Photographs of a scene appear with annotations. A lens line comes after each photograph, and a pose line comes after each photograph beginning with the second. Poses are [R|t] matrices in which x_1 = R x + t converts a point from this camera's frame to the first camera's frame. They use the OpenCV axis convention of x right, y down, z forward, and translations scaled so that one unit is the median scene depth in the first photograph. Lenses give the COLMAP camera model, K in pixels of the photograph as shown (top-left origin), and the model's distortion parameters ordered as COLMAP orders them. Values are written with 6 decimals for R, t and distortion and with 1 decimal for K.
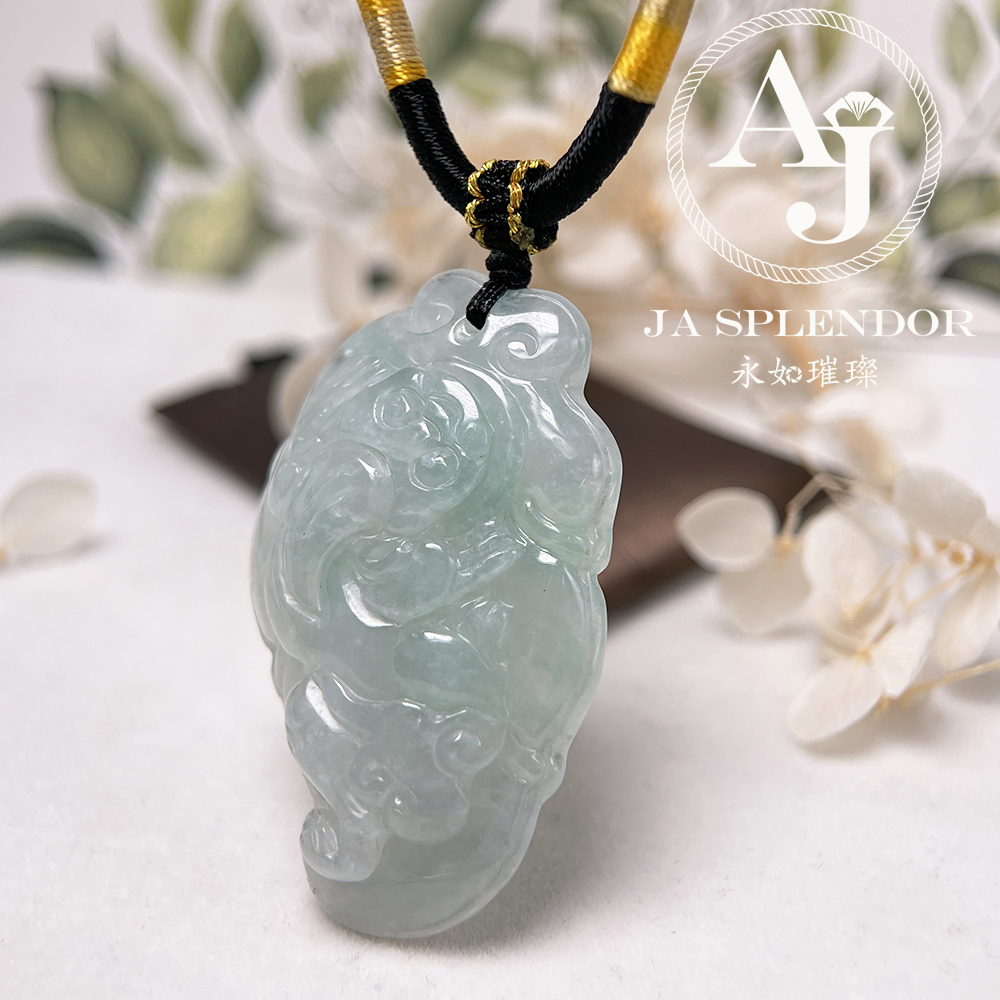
lens RADIAL K [[1714.1, 0, 500.0], [0, 1714.1, 500.0], [0, 0, 1]] dist [0.167463, 0.131487]
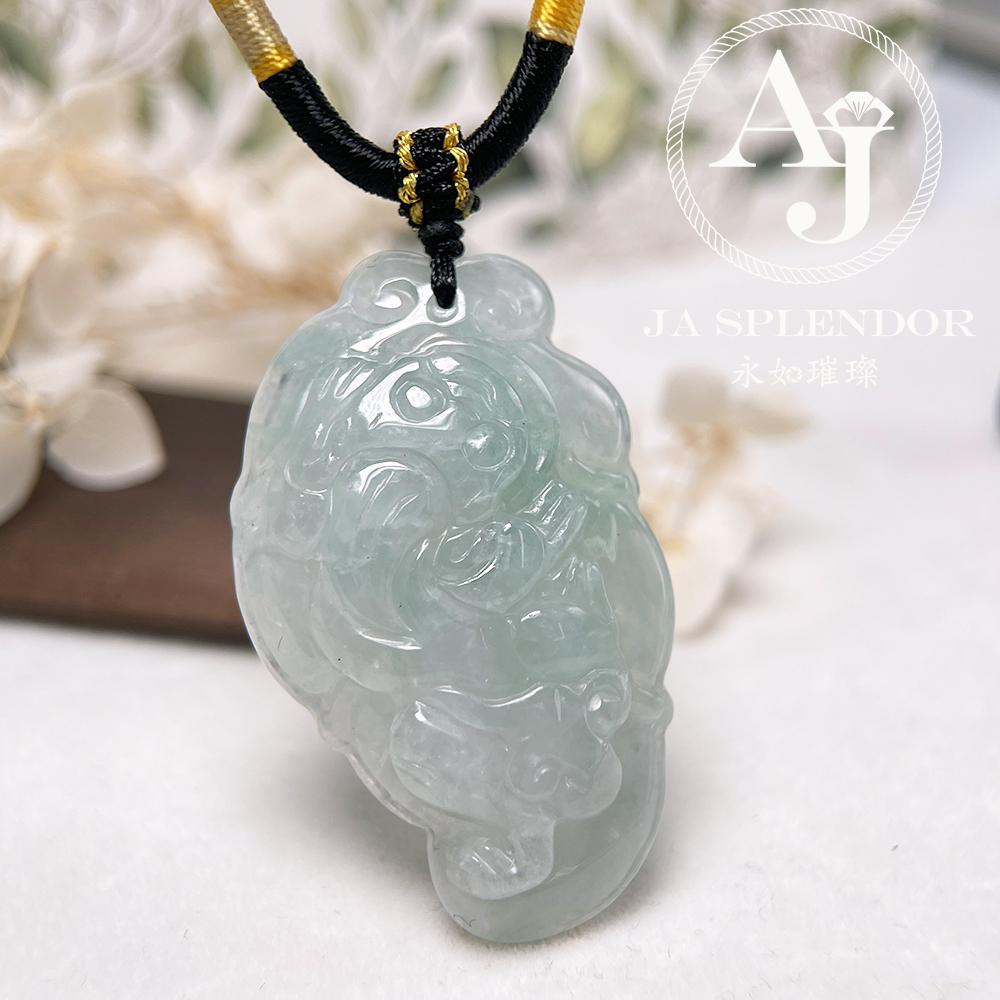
lens RADIAL K [[1714.1, 0, 500.0], [0, 1714.1, 500.0], [0, 0, 1]] dist [0.167463, 0.131487]
pose [[0.782508, -0.269396, 0.561344, -0.567974], [0.278171, 0.957836, 0.071910, -0.056191], [-0.557048, 0.099879, 0.824453, 0.202337]]
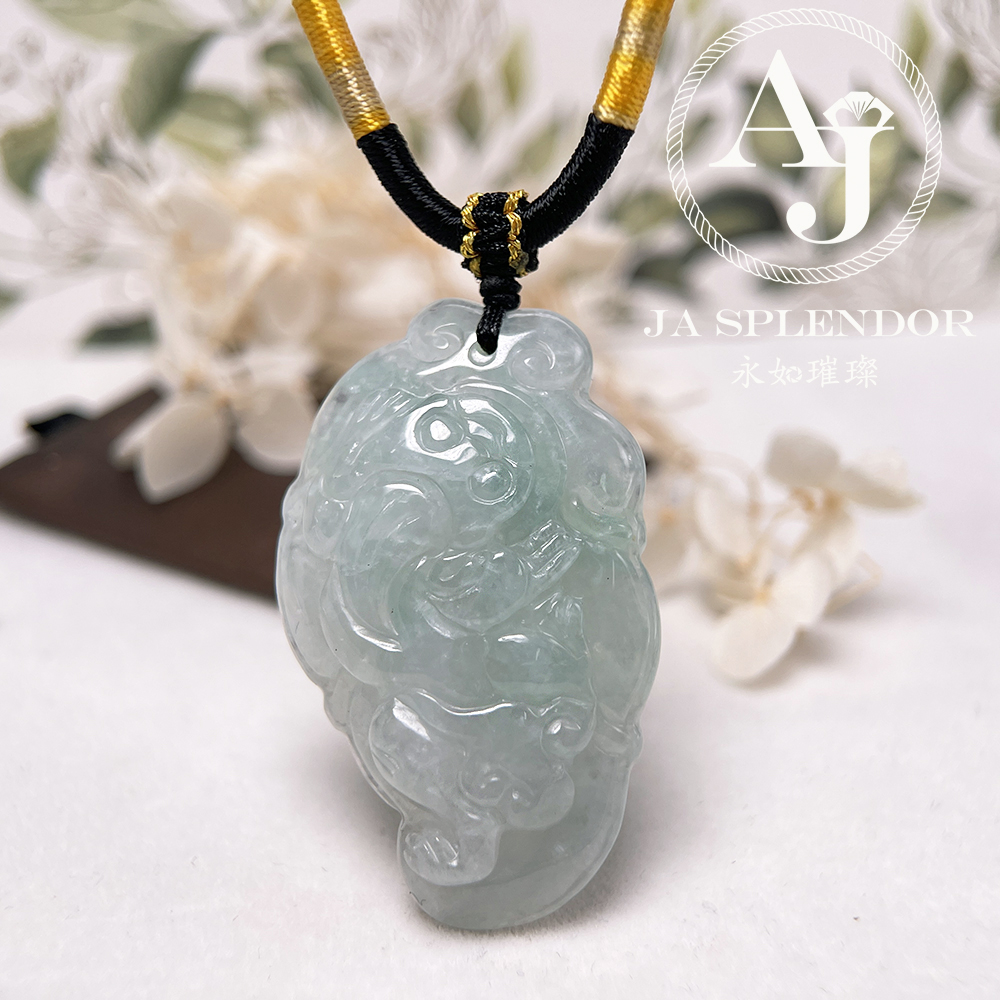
lens RADIAL K [[1583.8, 0, 500.0], [0, 1583.8, 500.0], [0, 0, 1]] dist [0.201797, -0.094446]
pose [[0.930970, -0.148300, 0.333620, -0.356611], [0.151412, 0.988328, 0.016812, -0.023285], [-0.332219, 0.034863, 0.942558, 0.065414]]
